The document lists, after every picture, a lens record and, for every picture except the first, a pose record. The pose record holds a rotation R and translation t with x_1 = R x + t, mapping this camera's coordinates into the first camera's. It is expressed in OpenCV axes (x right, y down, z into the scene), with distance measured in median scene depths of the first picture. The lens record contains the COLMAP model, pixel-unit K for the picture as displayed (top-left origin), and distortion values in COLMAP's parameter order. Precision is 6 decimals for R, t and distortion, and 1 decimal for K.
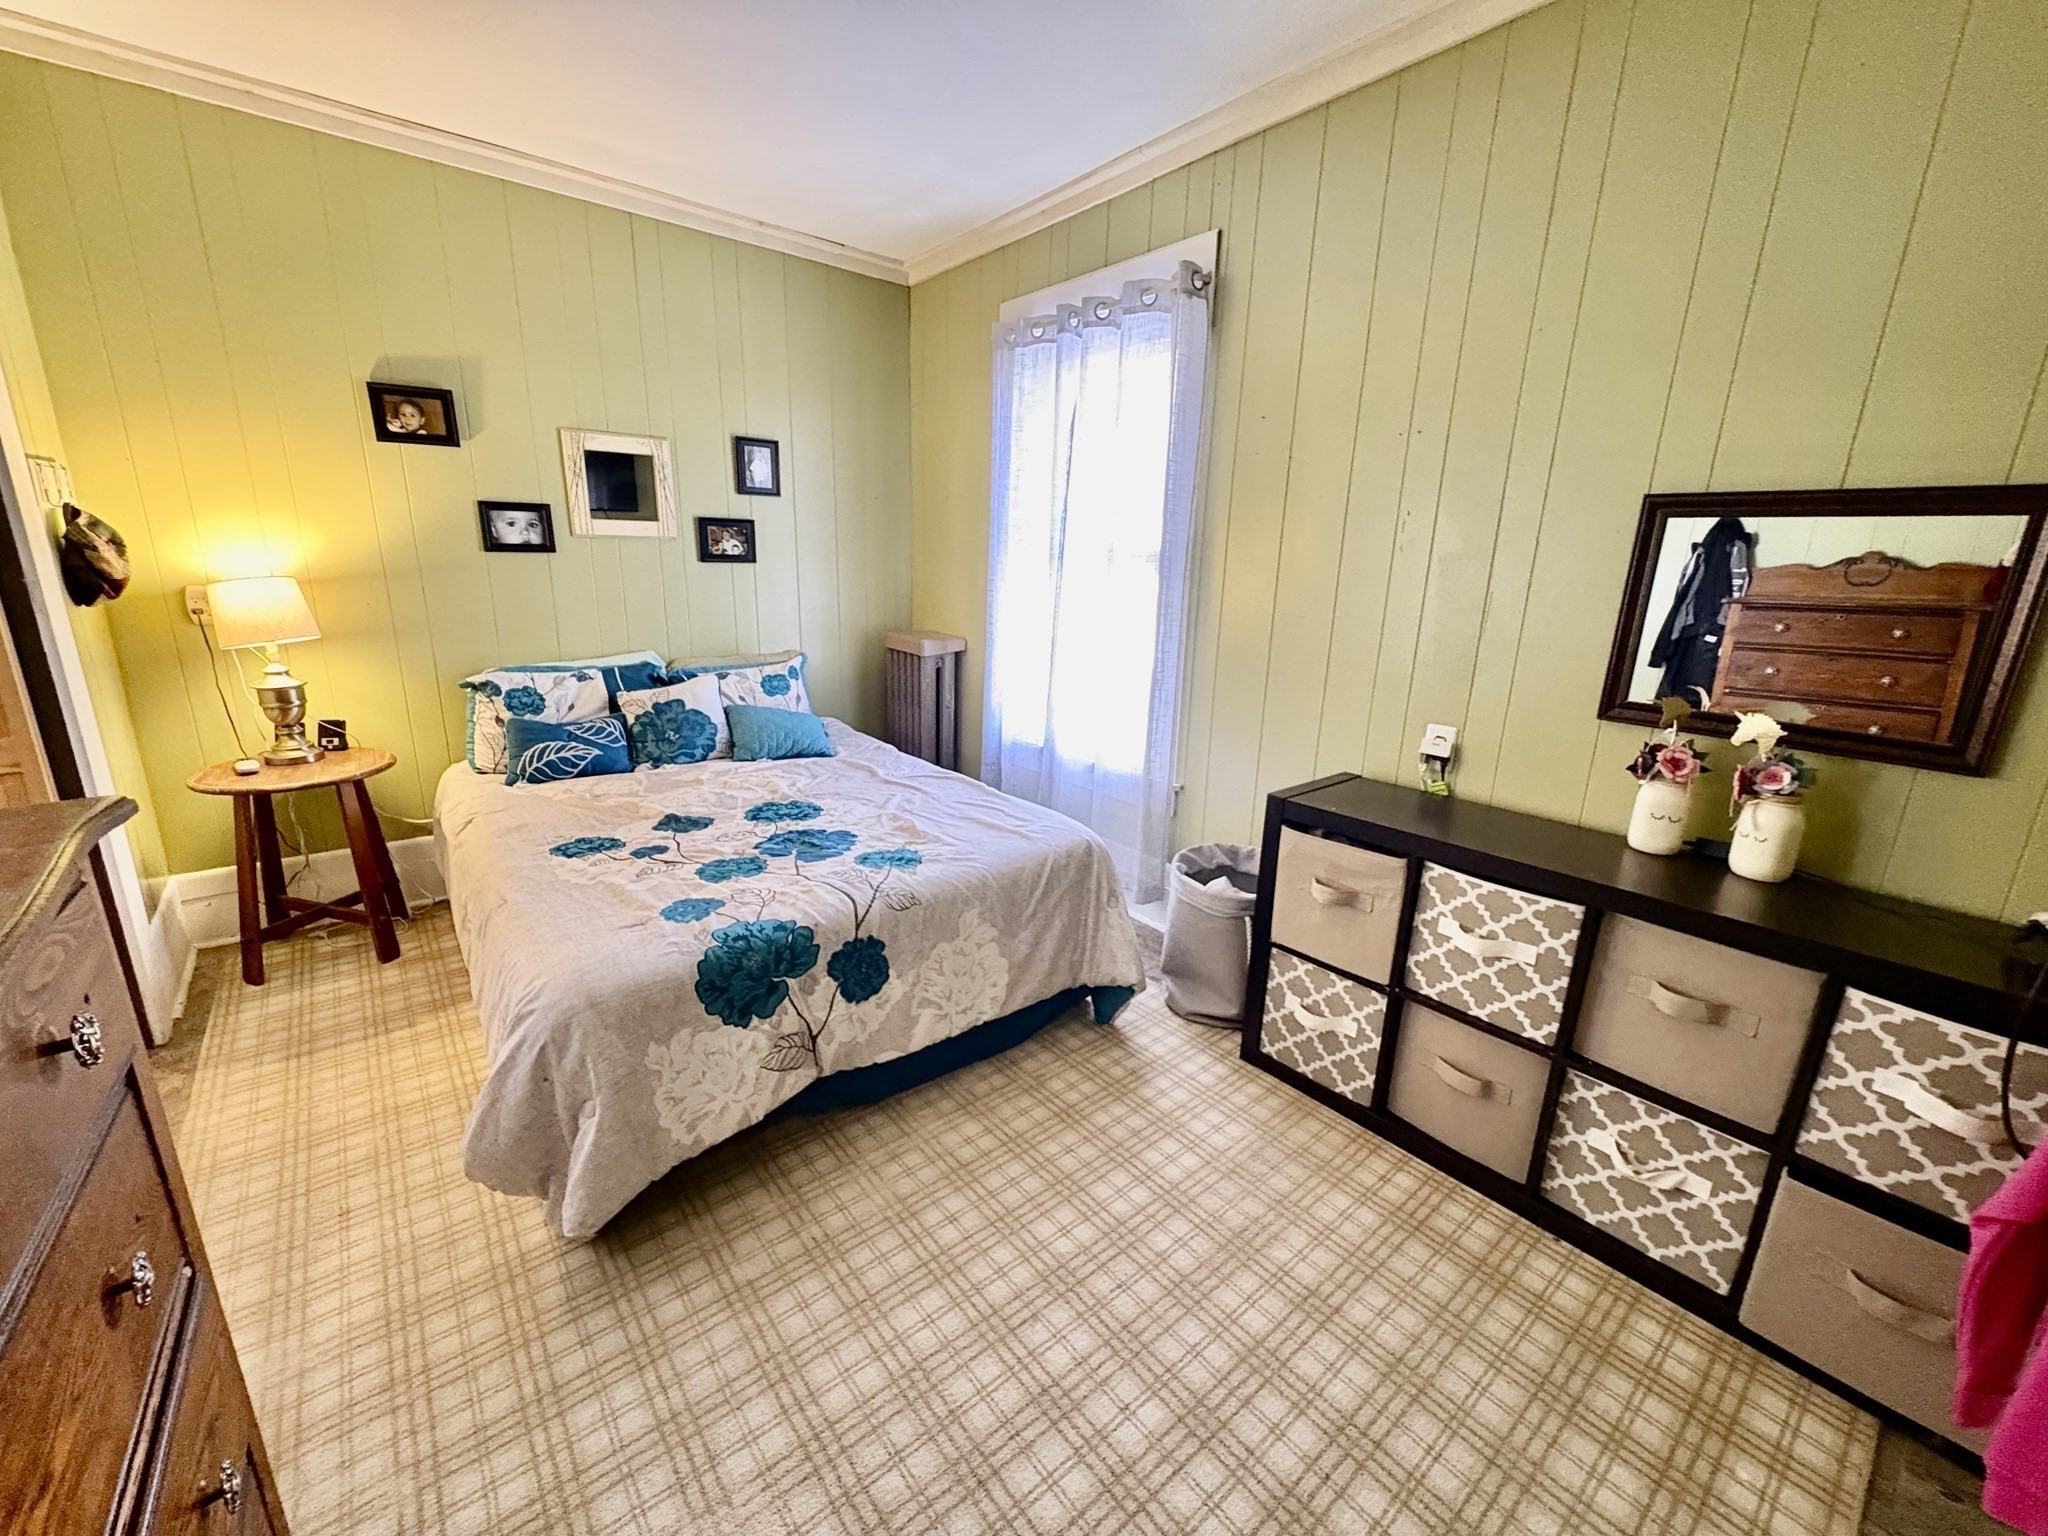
lens RADIAL K [[809.1, 0, 1022.4], [0, 809.1, 769.7], [0, 0, 1]] dist [-0.001658, 0.000356]
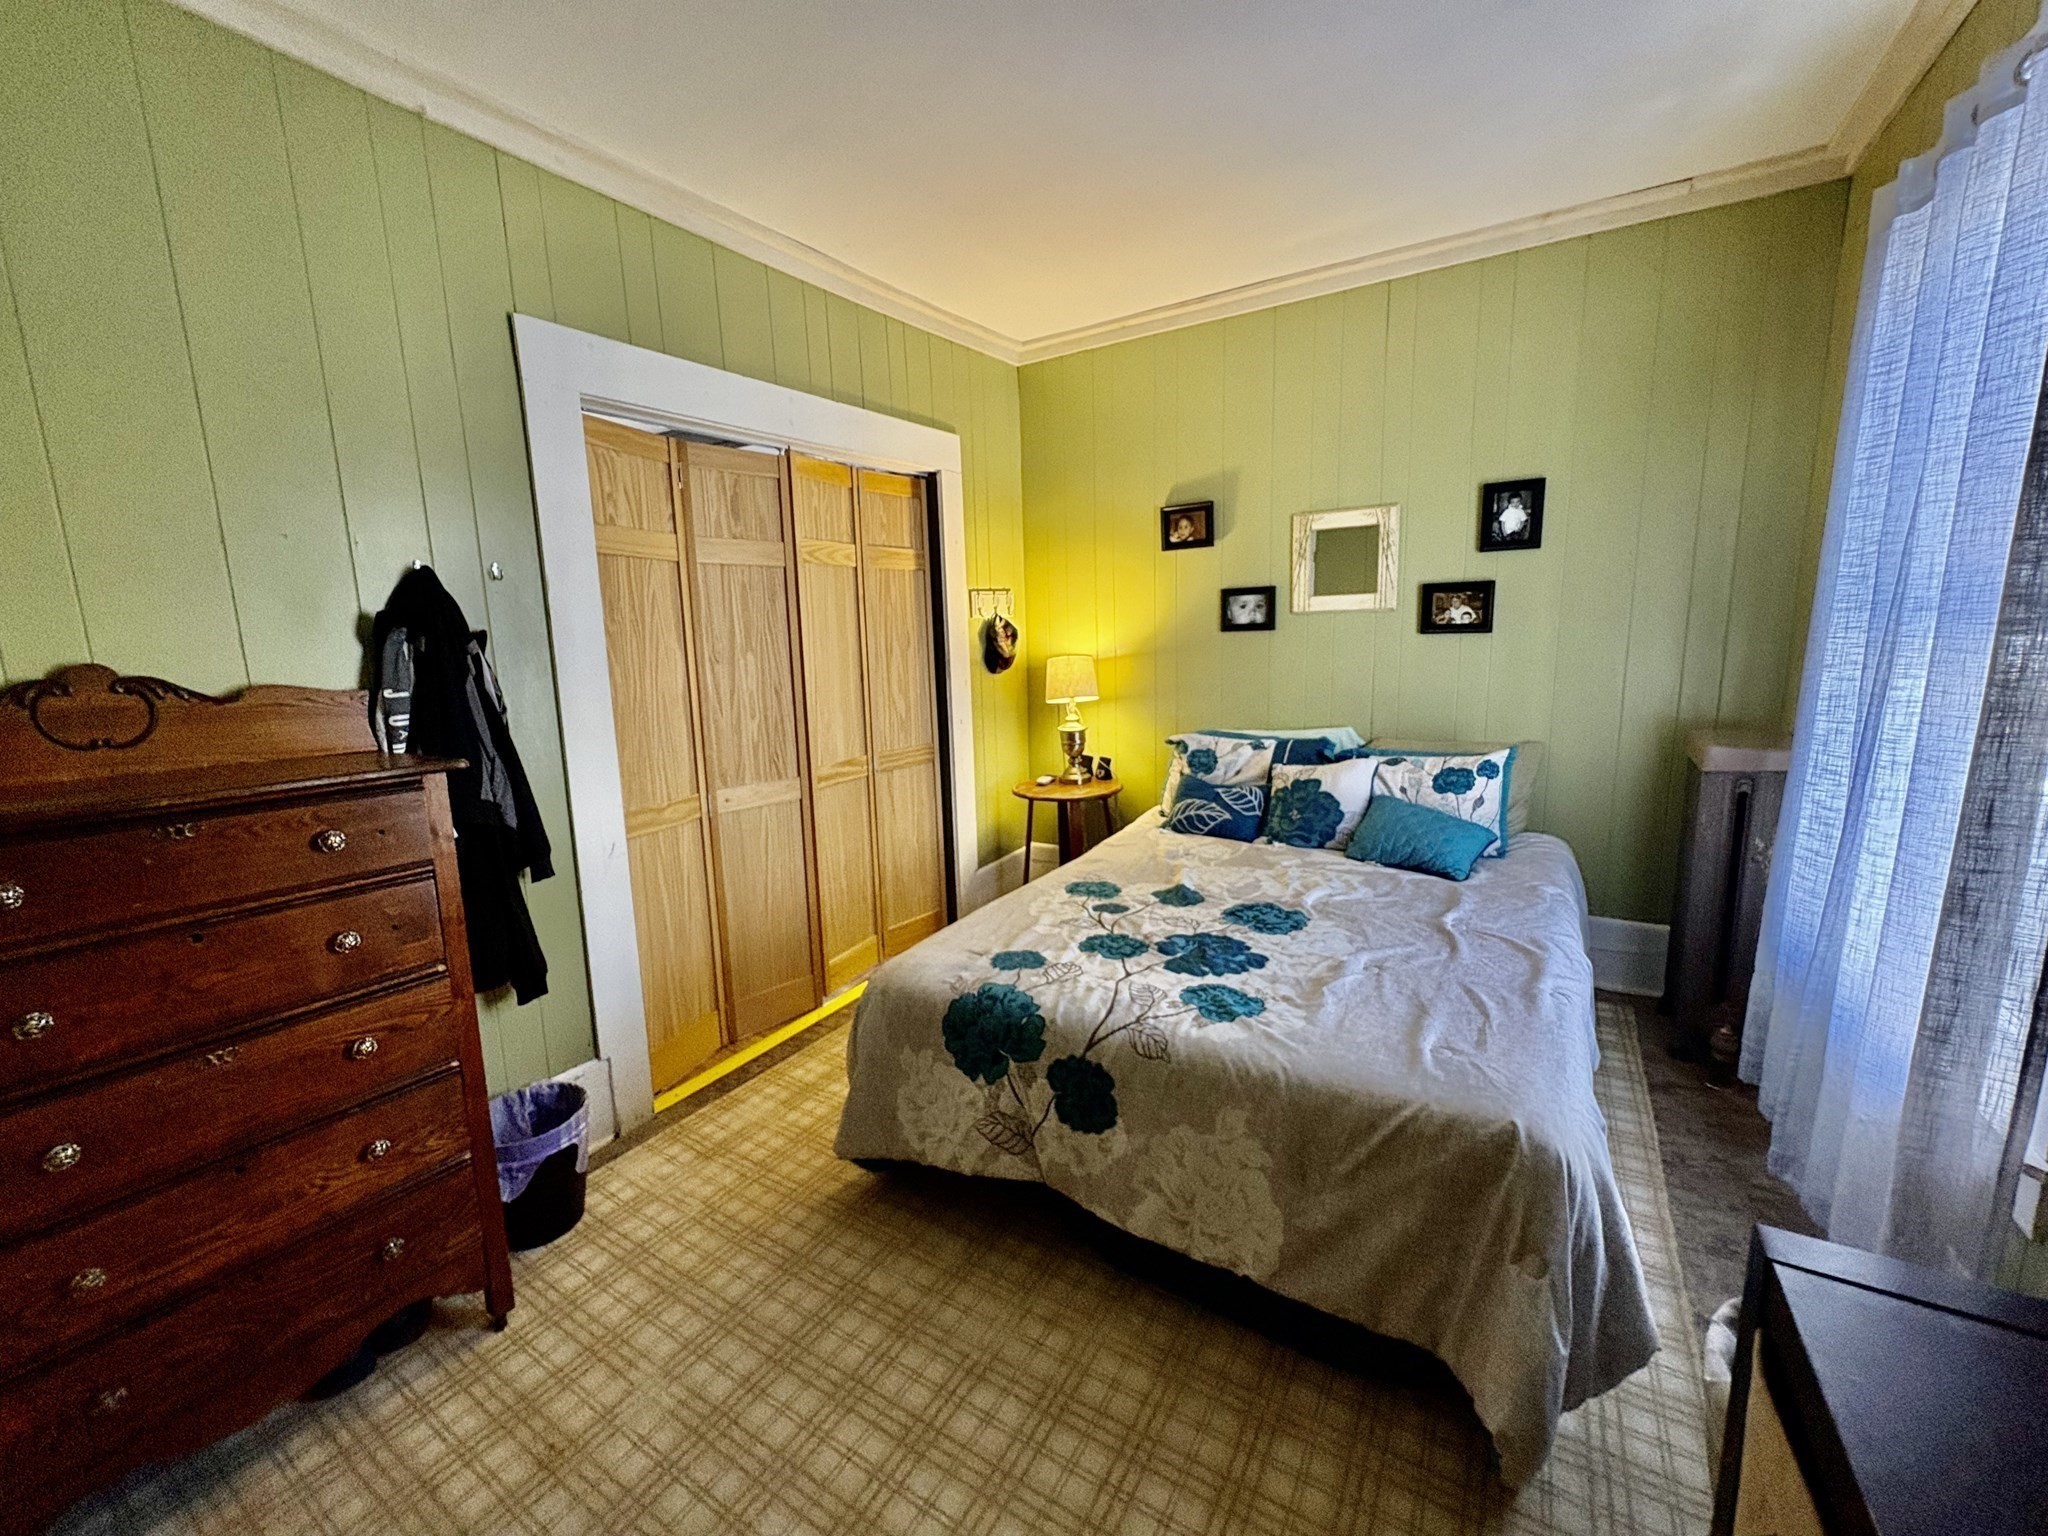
lens RADIAL K [[809.1, 0, 1023.1], [0, 809.1, 771.2], [0, 0, 1]] dist [-0.001658, 0.000356]
pose [[0.334309, 0.129361, -0.933543, 0.400037], [-0.202507, 0.977259, 0.062900, -0.100926], [0.920450, 0.168021, 0.352903, 0.408745]]
